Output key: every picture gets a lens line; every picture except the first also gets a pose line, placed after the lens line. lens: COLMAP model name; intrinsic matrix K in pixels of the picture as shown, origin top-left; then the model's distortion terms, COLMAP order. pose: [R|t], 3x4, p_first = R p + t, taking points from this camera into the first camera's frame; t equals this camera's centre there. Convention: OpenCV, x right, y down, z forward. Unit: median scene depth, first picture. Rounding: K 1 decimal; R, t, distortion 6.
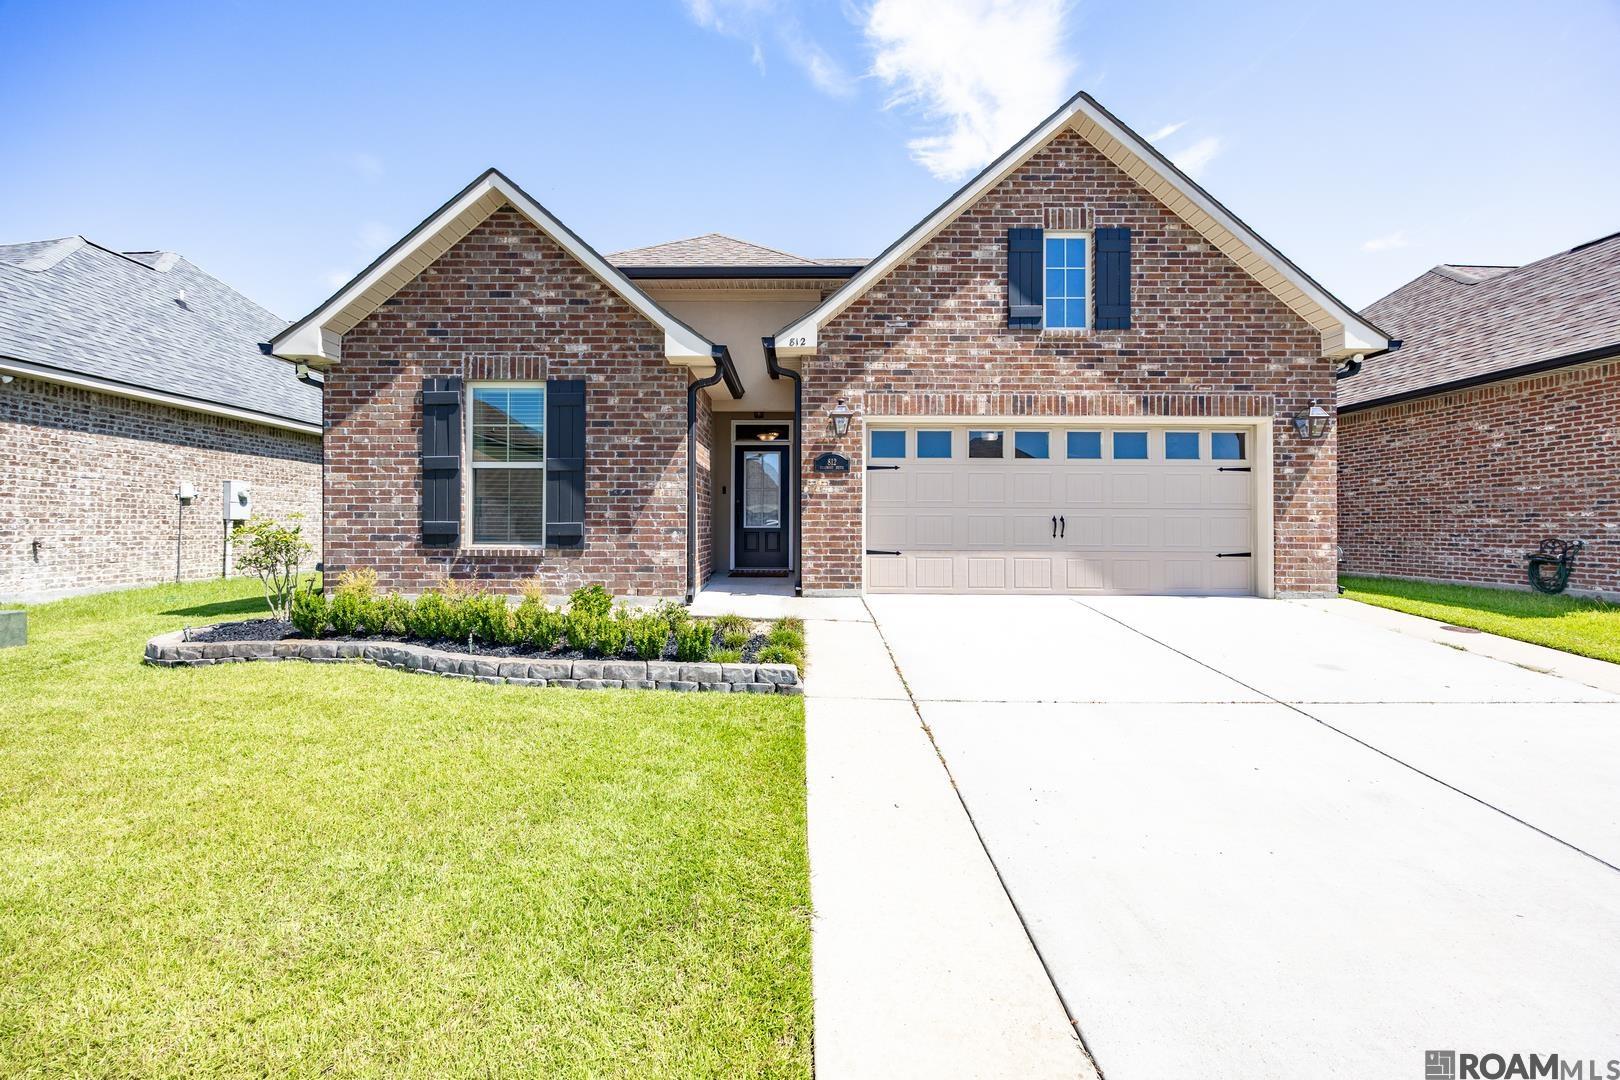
lens RADIAL K [[639.3, 0, 794.3], [0, 639.3, 471.2], [0, 0, 1]] dist [-0.001954, -0.000934]
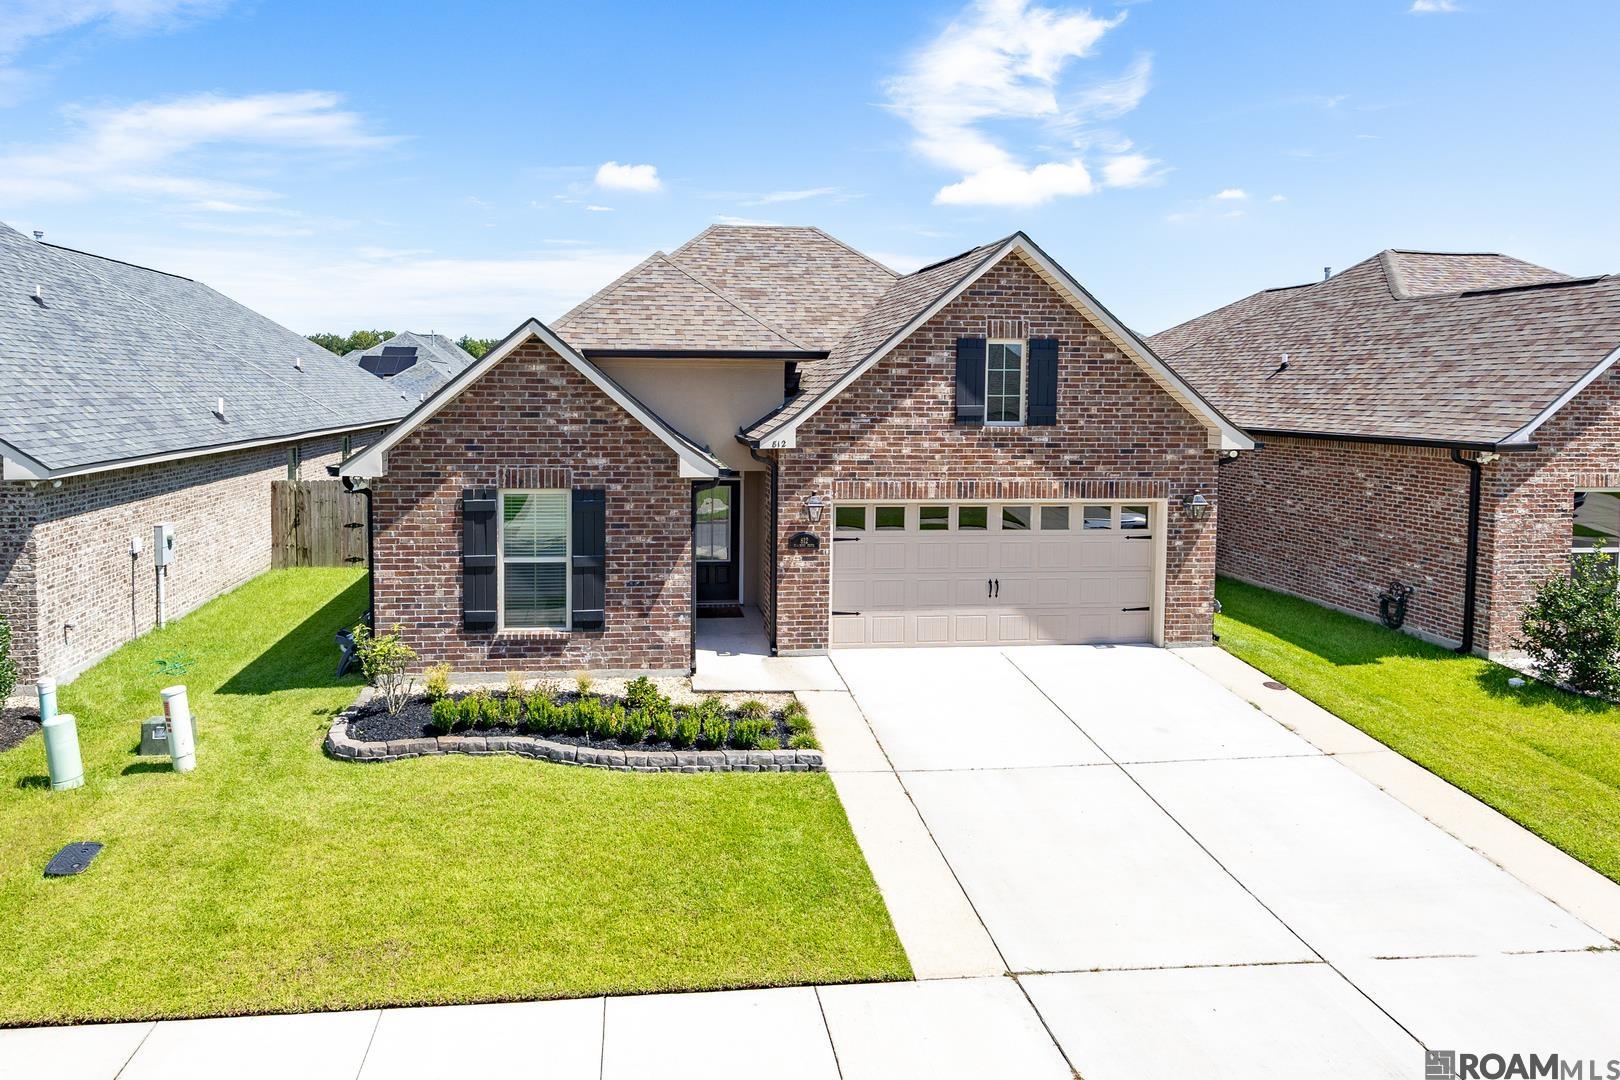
lens RADIAL K [[629.1, 0, 812.0], [0, 629.1, 539.3], [0, 0, 1]] dist [-0.004022, -0.000573]
pose [[0.994427, 0.003436, 0.105370, -0.045995], [-0.008888, 0.998643, 0.051319, -0.073477], [-0.105050, -0.051970, 0.993108, -0.123892]]
